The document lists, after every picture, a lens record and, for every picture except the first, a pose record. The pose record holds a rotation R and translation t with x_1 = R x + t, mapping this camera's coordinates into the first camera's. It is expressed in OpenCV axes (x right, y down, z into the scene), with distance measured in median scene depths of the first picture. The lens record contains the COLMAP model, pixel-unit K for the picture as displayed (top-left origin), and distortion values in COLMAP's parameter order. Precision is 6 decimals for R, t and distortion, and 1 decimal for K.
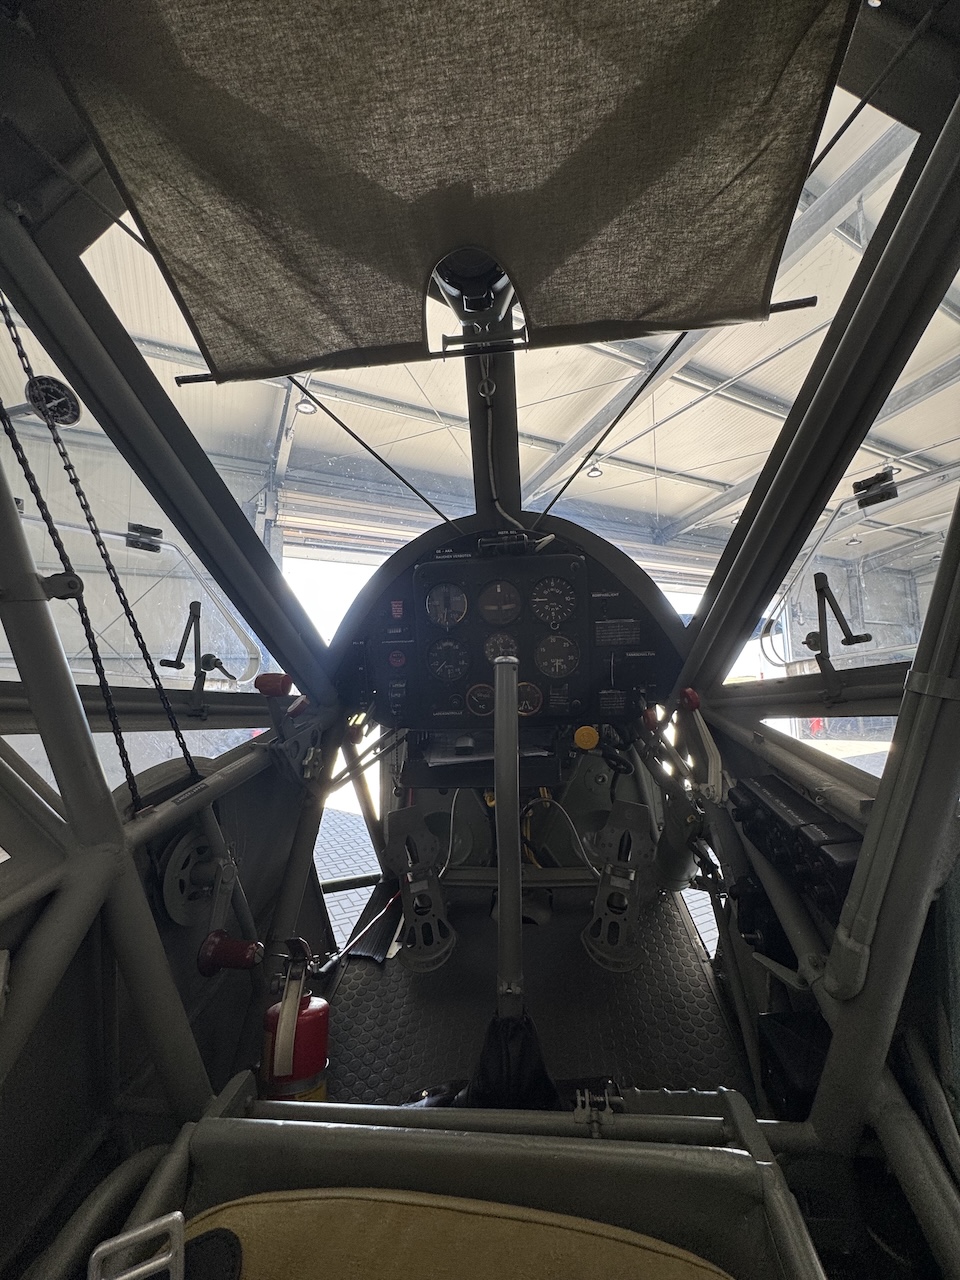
lens RADIAL K [[511.1, 0, 479.2], [0, 511.1, 640.3], [0, 0, 1]] dist [-0.003568, 0.000115]
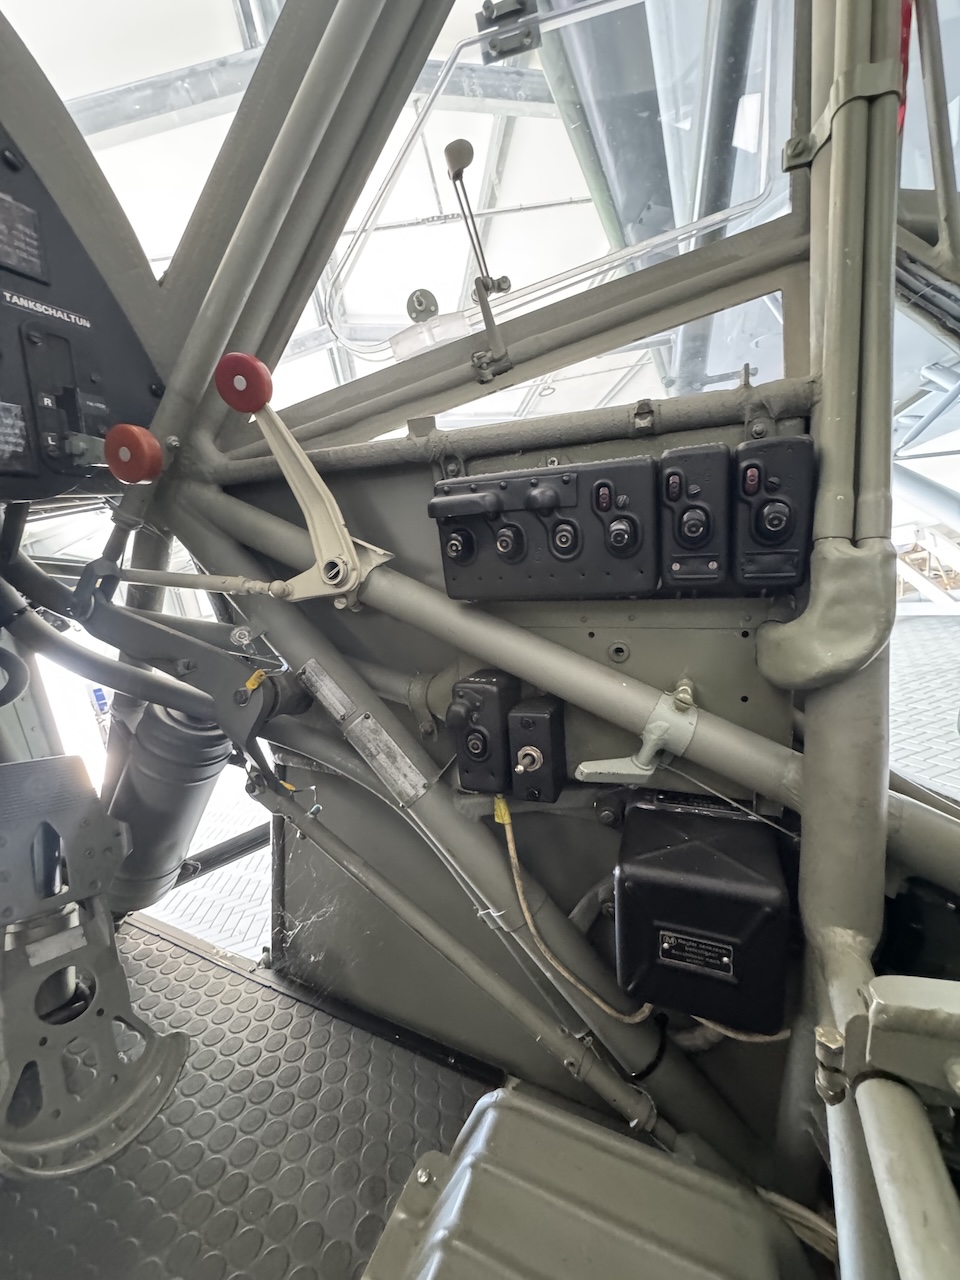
lens RADIAL K [[511.1, 0, 474.6], [0, 511.1, 644.6], [0, 0, 1]] dist [-0.003568, 0.000115]
pose [[0.312835, -0.119797, 0.942222, 0.028155], [0.139879, 0.987008, 0.079049, 0.291396], [-0.939451, 0.107068, 0.325528, 0.610930]]
